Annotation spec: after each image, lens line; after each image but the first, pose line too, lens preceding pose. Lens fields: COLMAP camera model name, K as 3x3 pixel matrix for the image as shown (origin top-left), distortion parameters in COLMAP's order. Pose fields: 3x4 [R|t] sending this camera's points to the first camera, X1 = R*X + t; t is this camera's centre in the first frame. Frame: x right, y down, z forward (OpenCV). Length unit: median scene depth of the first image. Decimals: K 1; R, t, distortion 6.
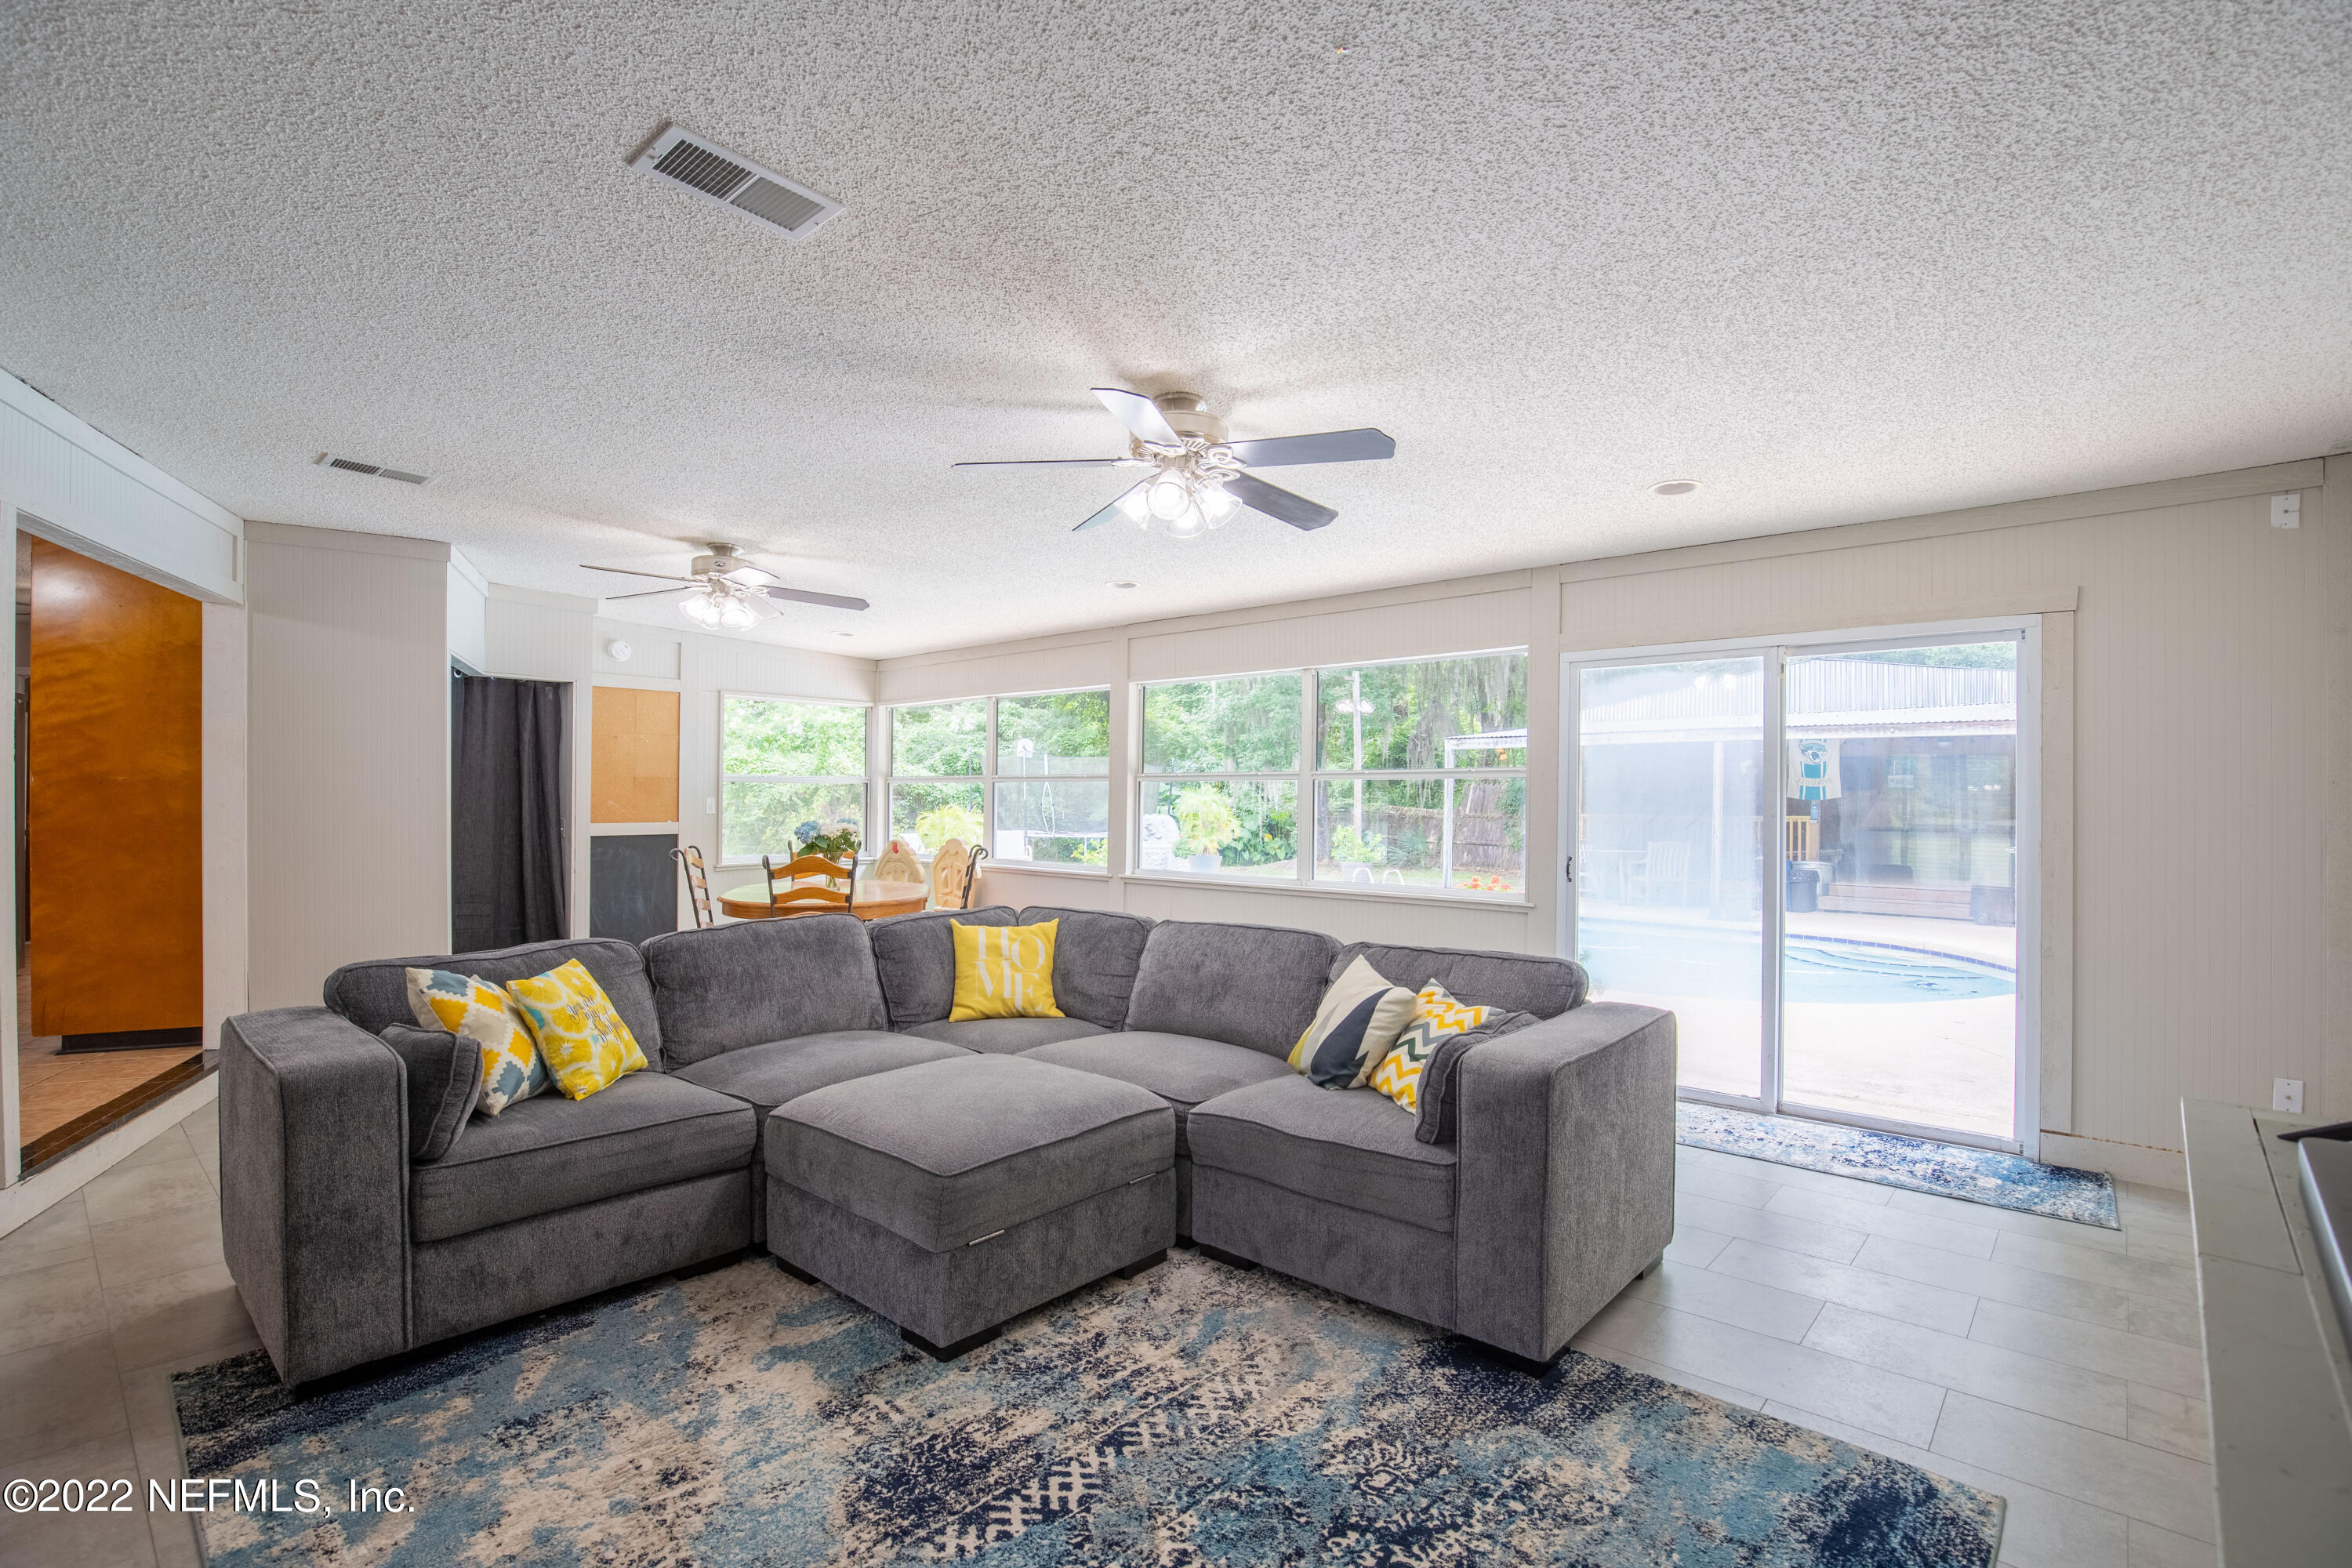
lens RADIAL K [[1080.4, 0, 1180.5], [0, 1080.4, 784.0], [0, 0, 1]] dist [-0.033252, 0.004956]
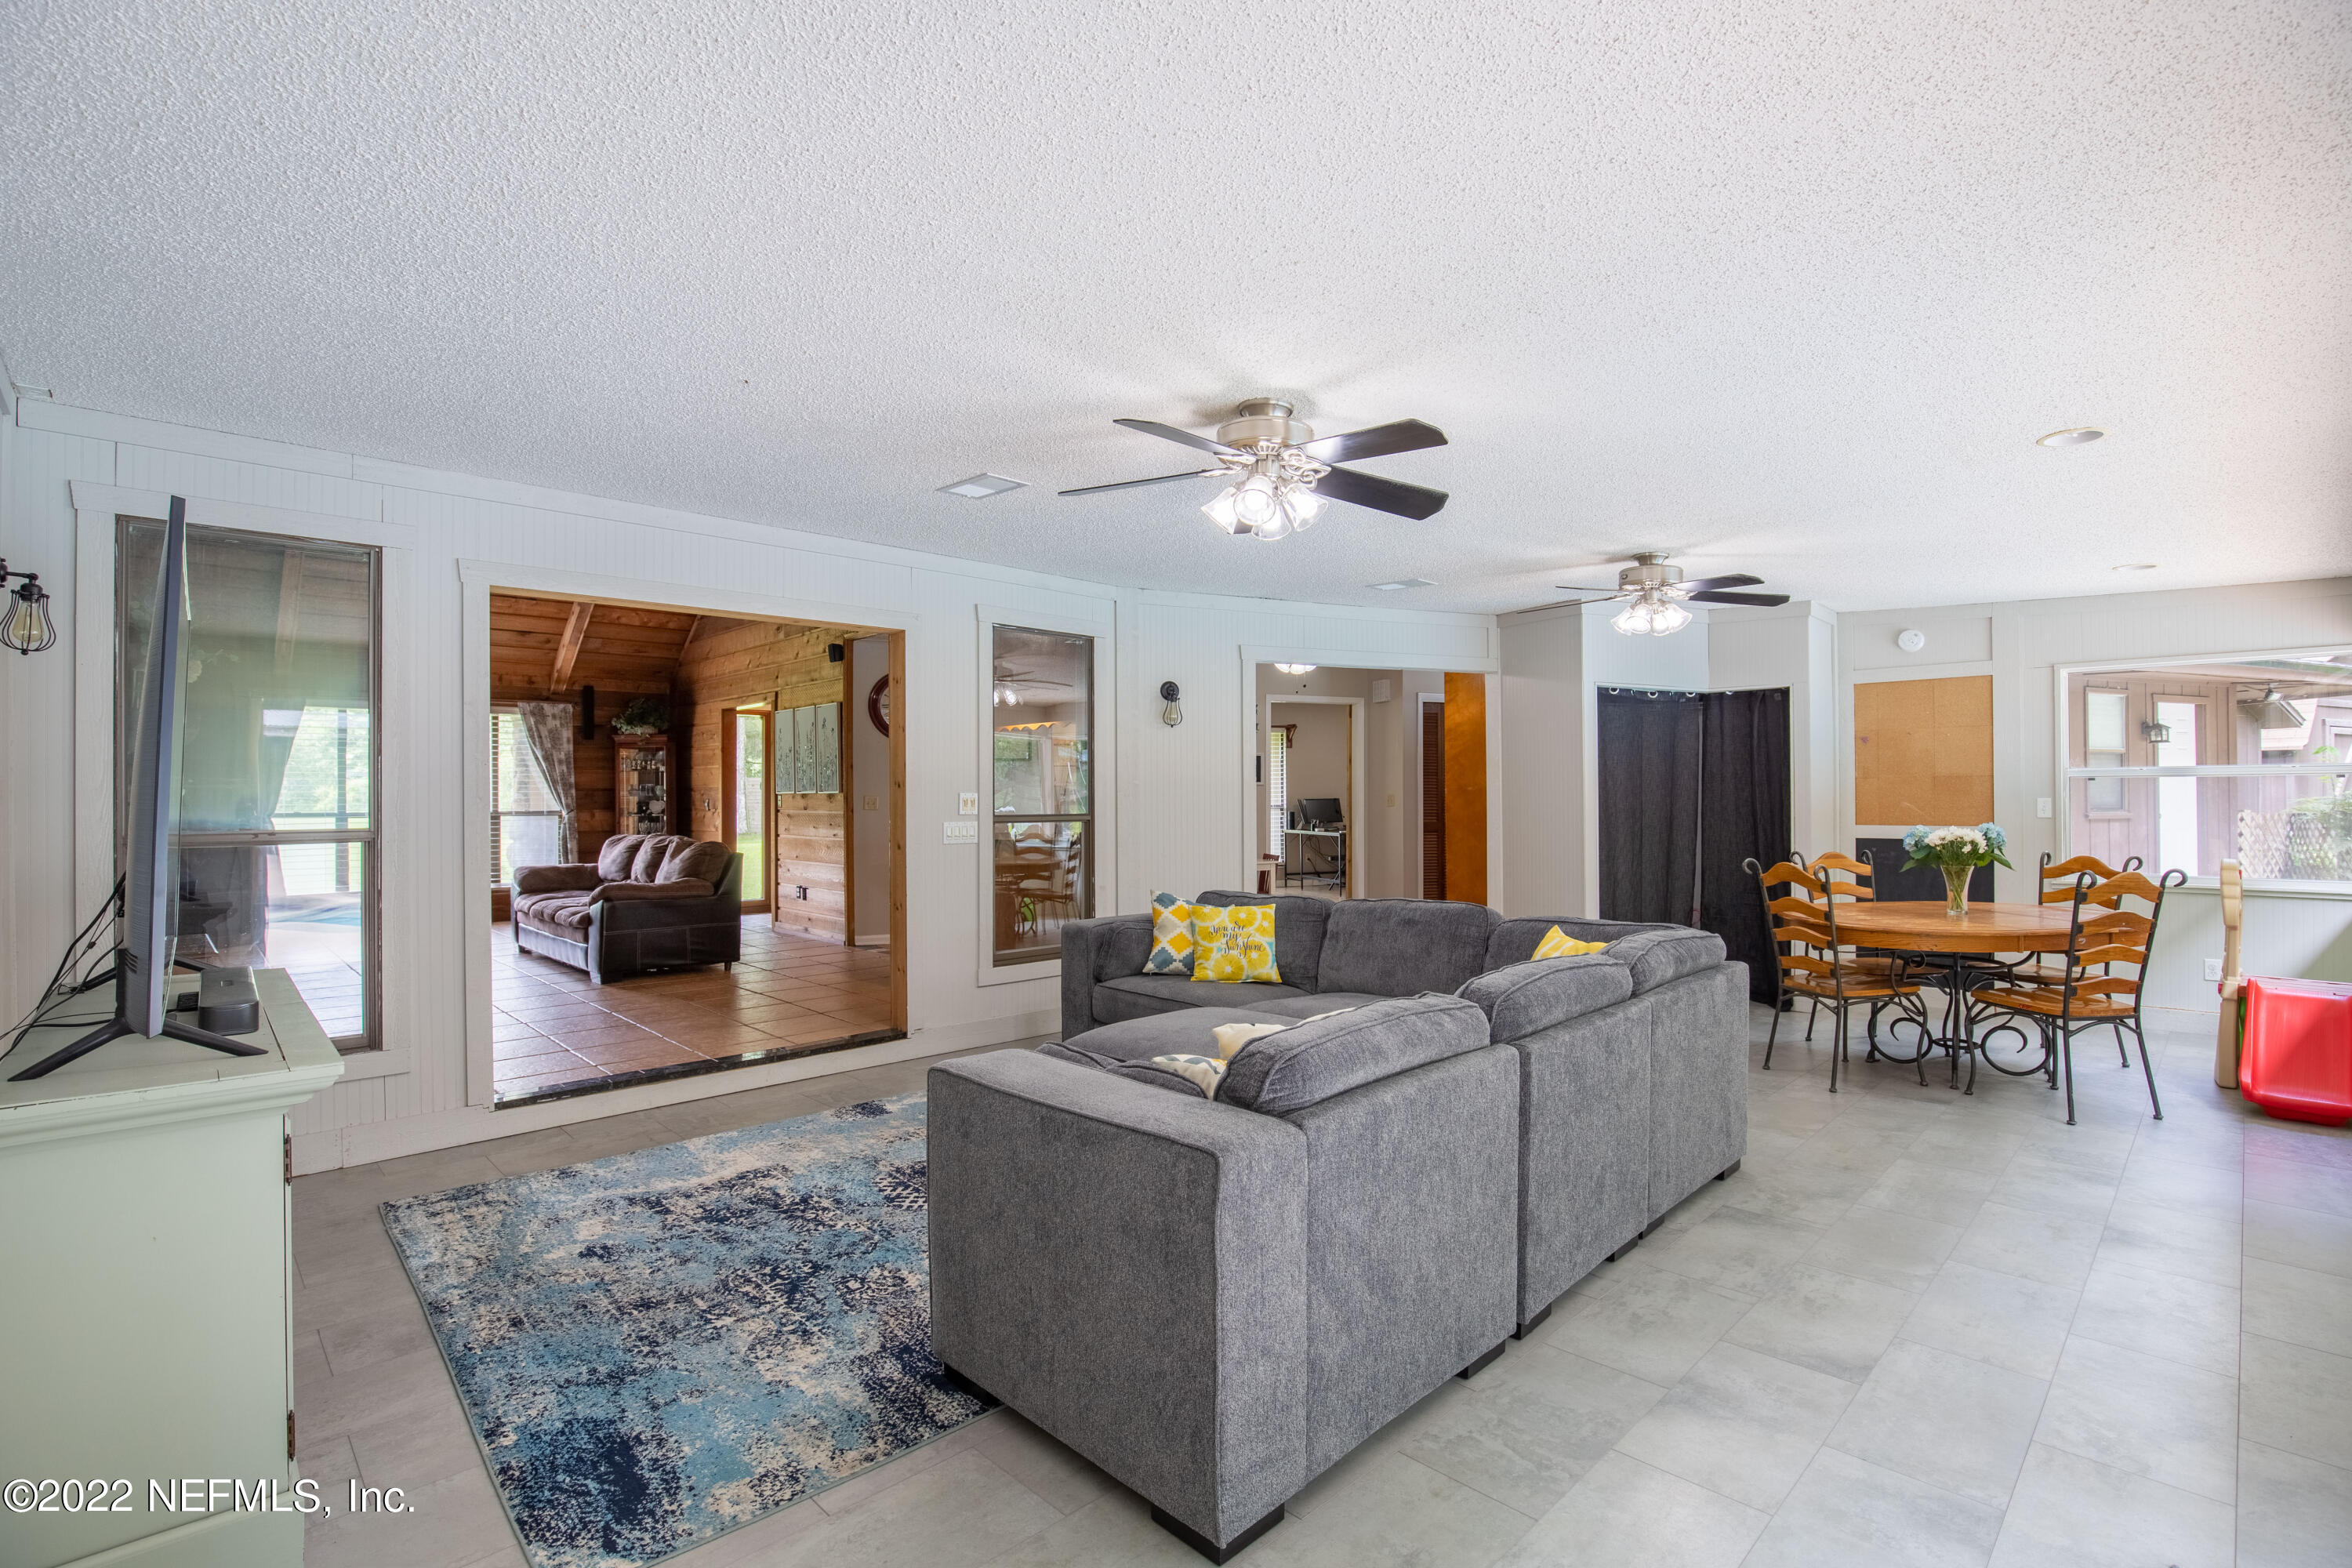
lens RADIAL K [[1080.4, 0, 1183.2], [0, 1080.4, 792.5], [0, 0, 1]] dist [-0.033252, 0.004956]
pose [[-0.061814, -0.009535, -0.998042, 1.327906], [0.016394, 0.999810, -0.010567, 0.022481], [0.997953, -0.017015, -0.061646, 1.291172]]
